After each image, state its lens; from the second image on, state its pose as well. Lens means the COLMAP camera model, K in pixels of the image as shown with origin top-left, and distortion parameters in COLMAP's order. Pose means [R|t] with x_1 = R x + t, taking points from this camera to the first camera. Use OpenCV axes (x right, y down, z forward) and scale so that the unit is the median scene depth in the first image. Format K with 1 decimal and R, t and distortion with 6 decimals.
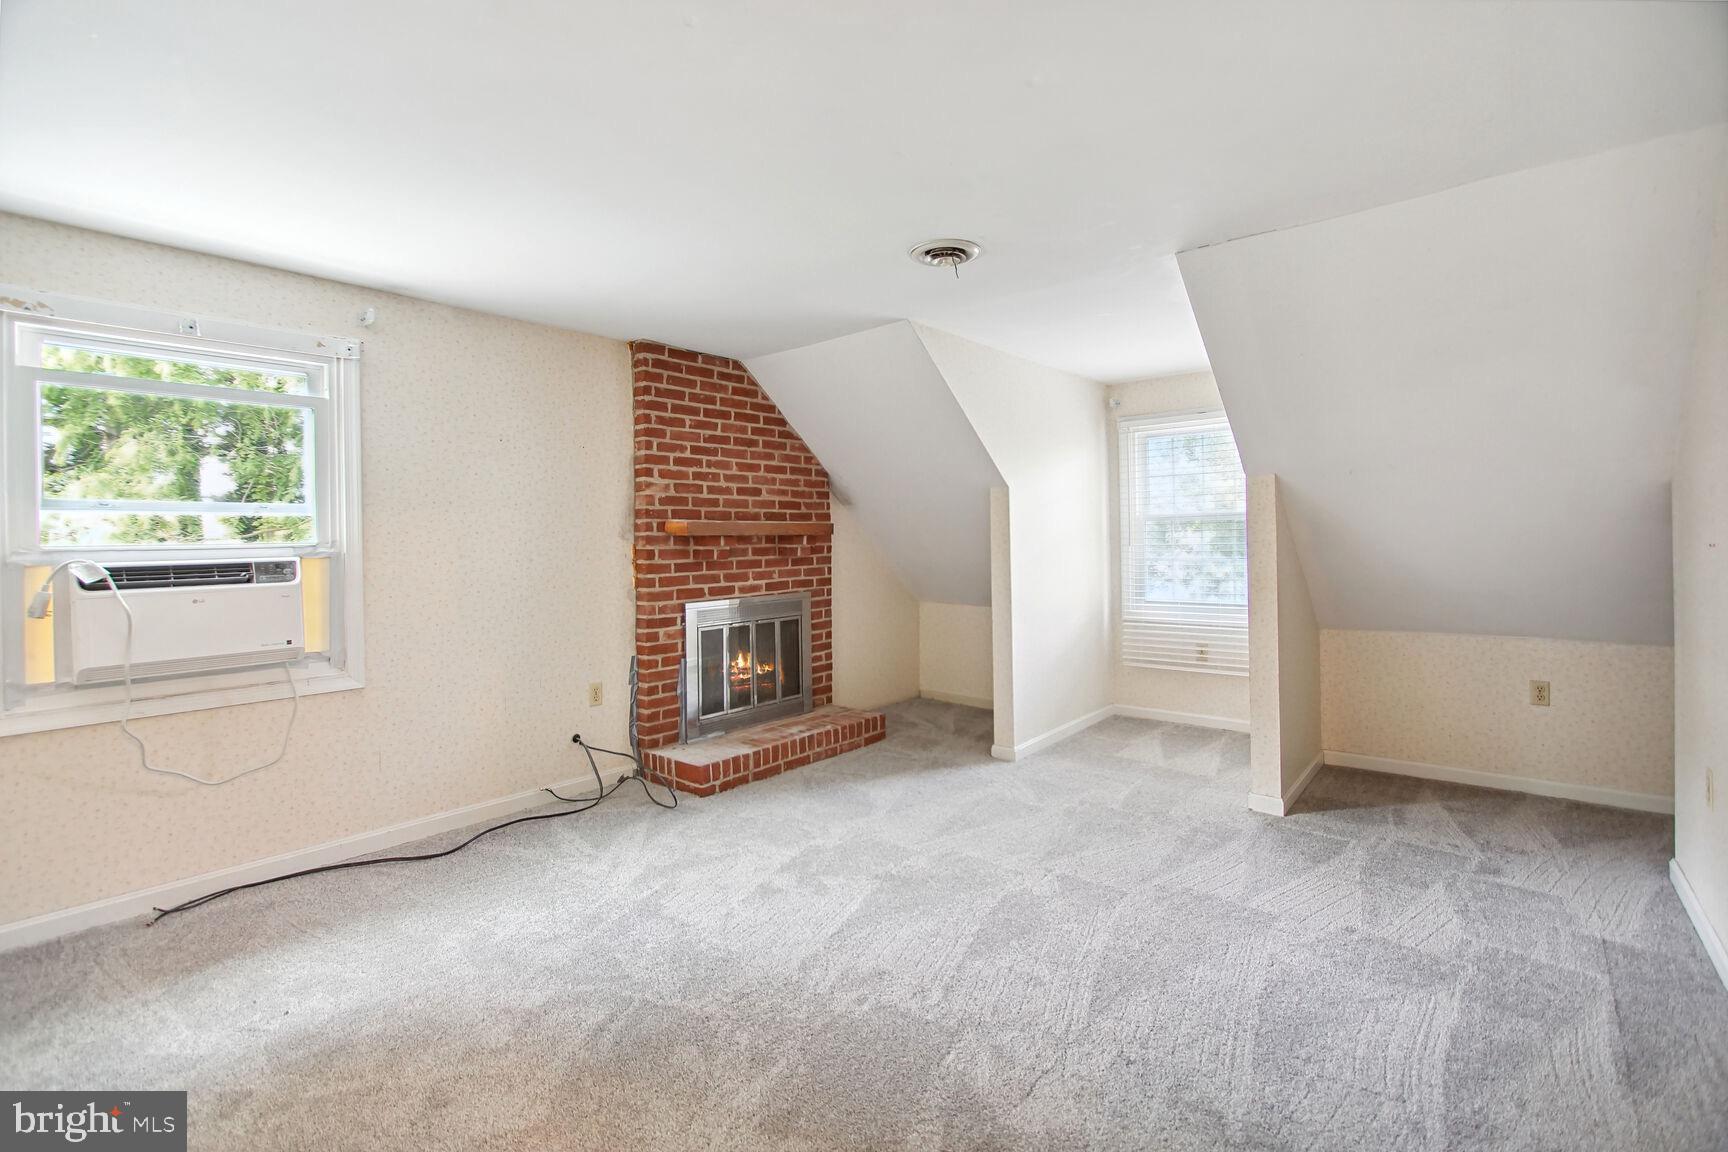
lens RADIAL K [[766.5, 0, 865.5], [0, 766.5, 555.5], [0, 0, 1]] dist [-0.014028, 0.000578]
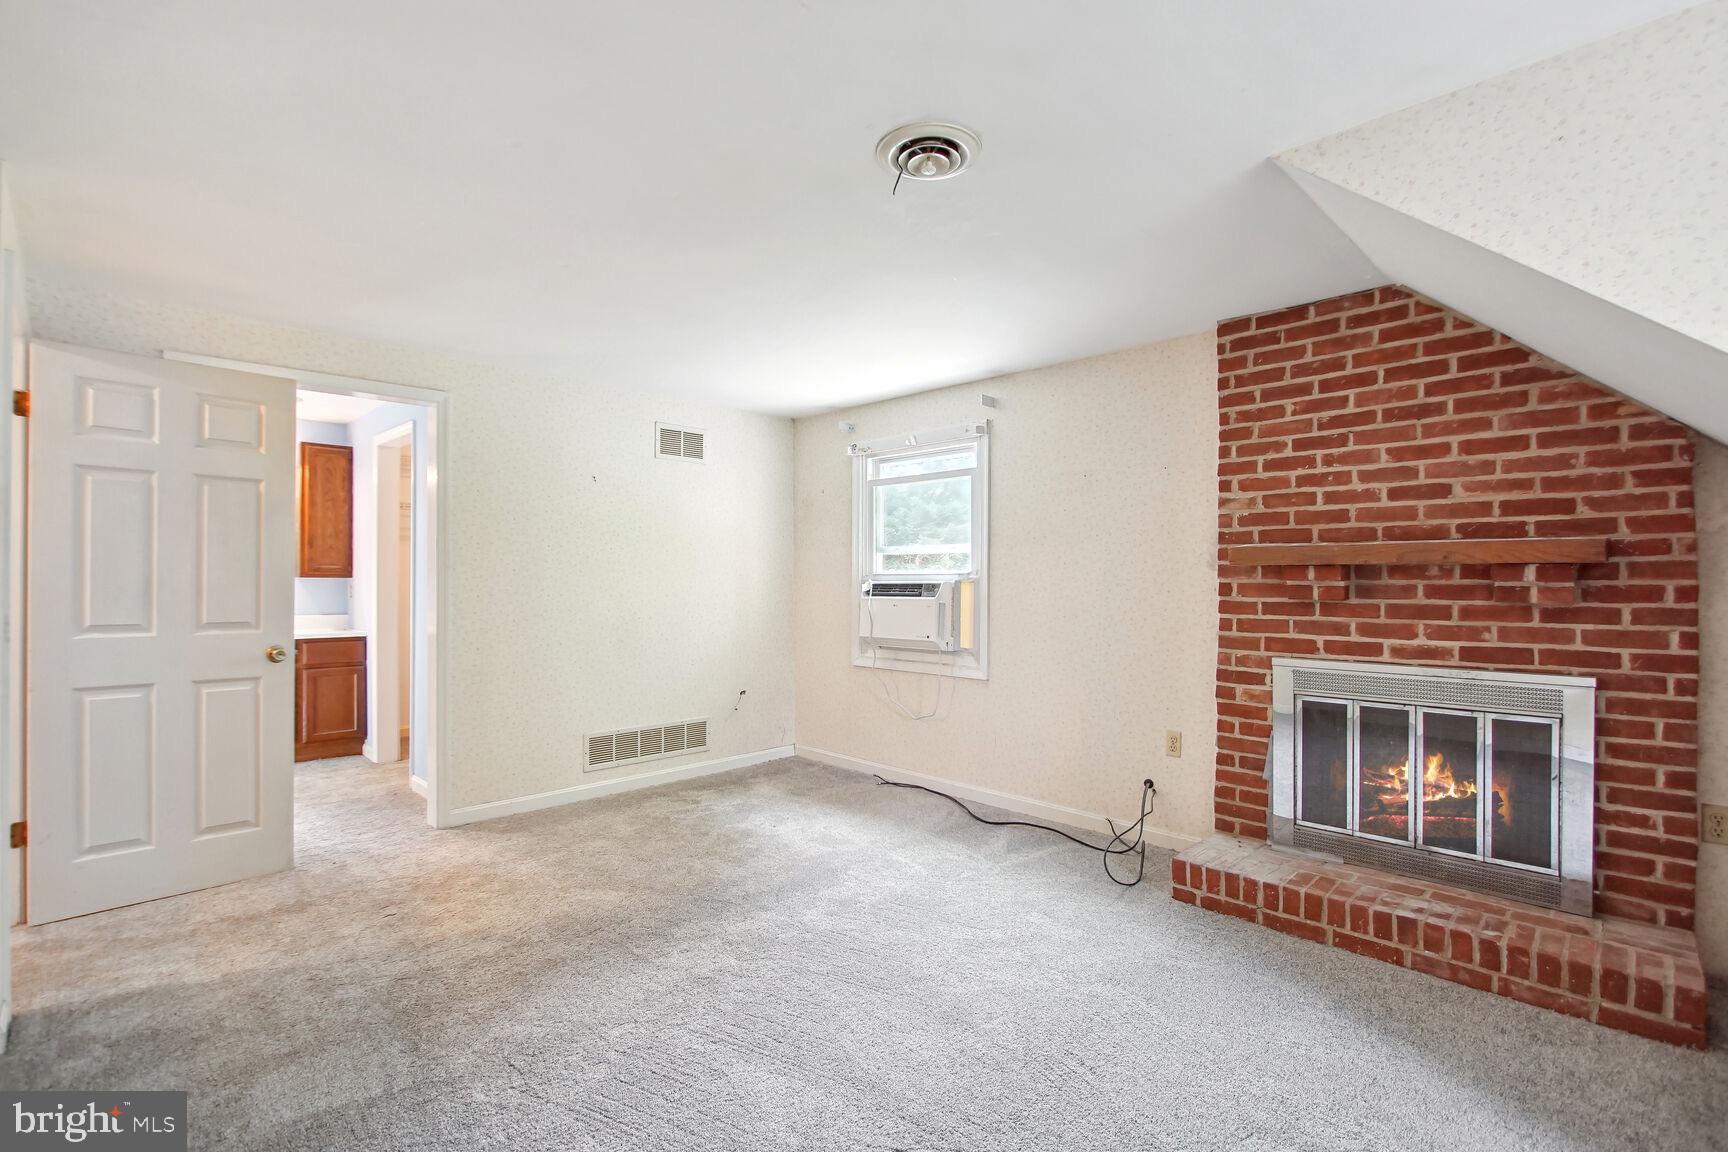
lens RADIAL K [[802.2, 0, 860.5], [0, 802.2, 589.9], [0, 0, 1]] dist [-0.012698, -0.000179]
pose [[-0.086811, 0.034939, -0.995612, 0.545271], [-0.016455, 0.999198, 0.036500, -0.023041], [0.996089, 0.019551, -0.086166, 0.649383]]
